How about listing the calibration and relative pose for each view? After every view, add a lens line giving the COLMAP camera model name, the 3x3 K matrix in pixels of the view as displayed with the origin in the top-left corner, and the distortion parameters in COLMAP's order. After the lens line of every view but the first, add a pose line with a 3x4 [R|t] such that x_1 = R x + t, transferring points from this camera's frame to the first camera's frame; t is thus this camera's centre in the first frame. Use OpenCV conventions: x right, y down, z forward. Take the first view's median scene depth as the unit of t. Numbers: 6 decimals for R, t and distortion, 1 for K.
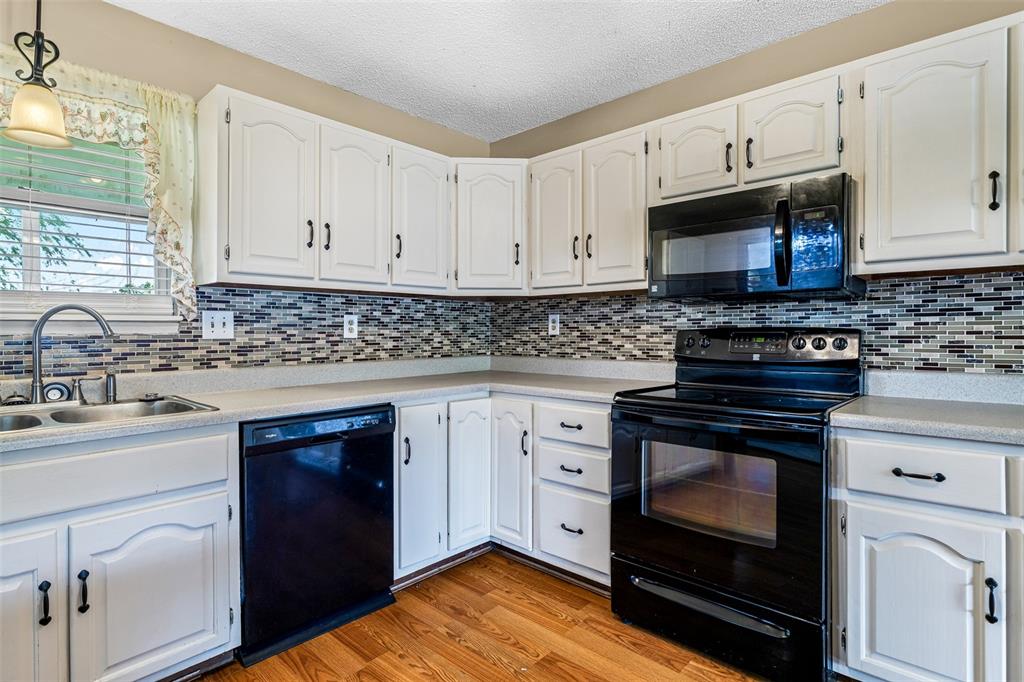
lens RADIAL K [[516.6, 0, 516.8], [0, 516.6, 337.9], [0, 0, 1]] dist [-0.004185, -0.000367]
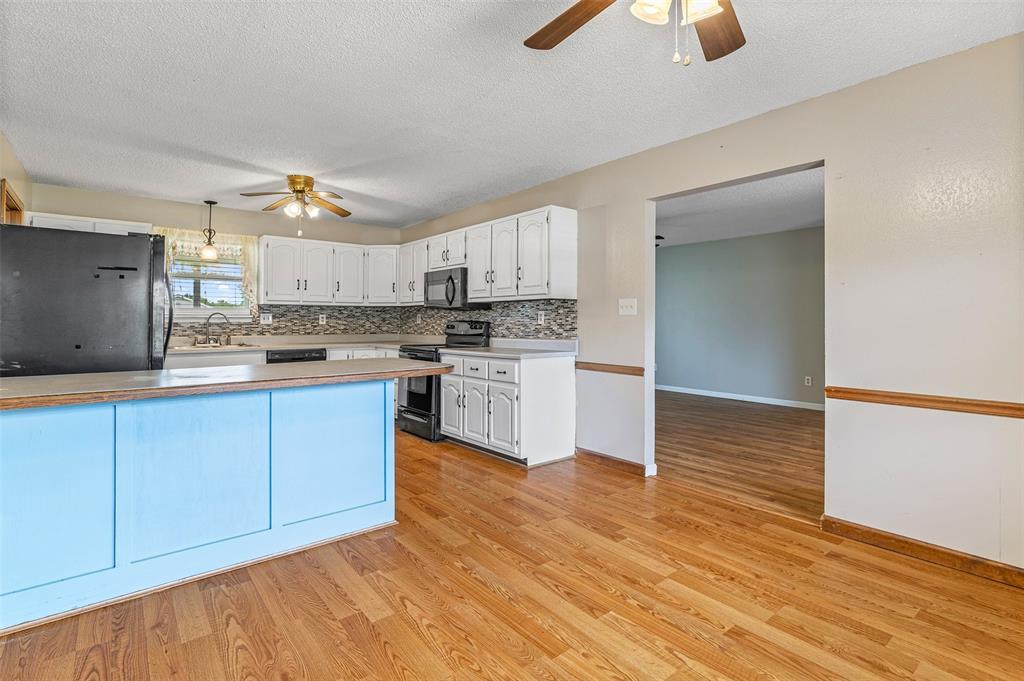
lens RADIAL K [[496.6, 0, 515.1], [0, 496.6, 320.5], [0, 0, 1]] dist [0.002448, -0.000348]
pose [[0.988832, 0.005046, -0.148952, 0.975465], [-0.007355, 0.999861, -0.014957, 0.011475], [0.148856, 0.015885, 0.988731, -1.220686]]
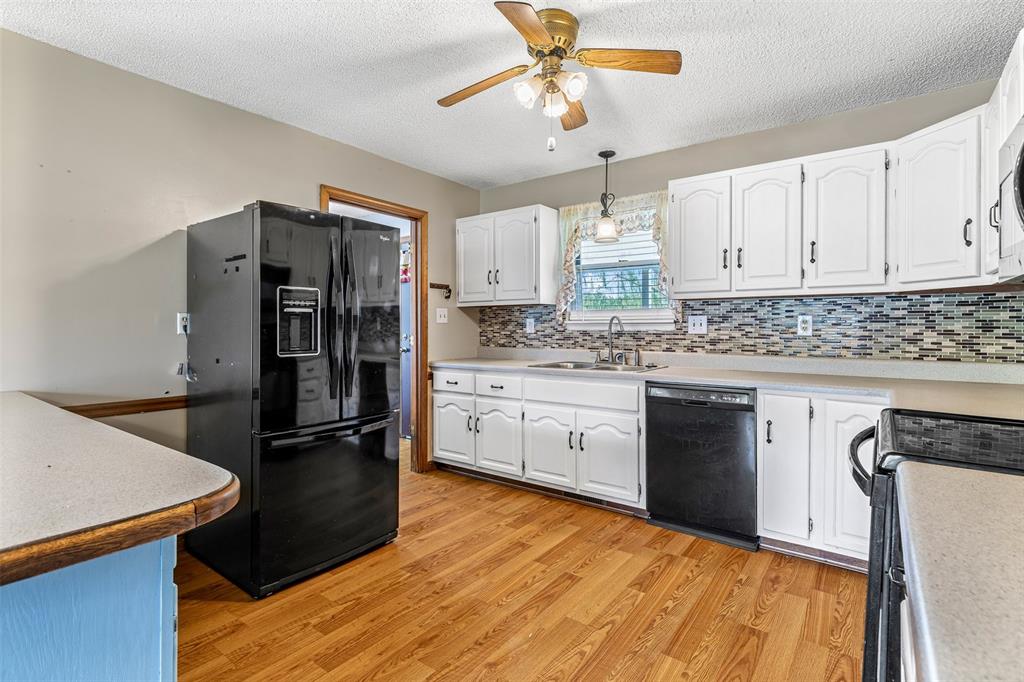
lens RADIAL K [[496.6, 0, 516.6], [0, 496.6, 331.5], [0, 0, 1]] dist [0.002448, -0.000348]
pose [[0.097951, 0.015293, -0.995074, 0.788980], [-0.014079, 0.999803, 0.013980, -0.016827], [0.995092, 0.012640, 0.098147, 0.285800]]
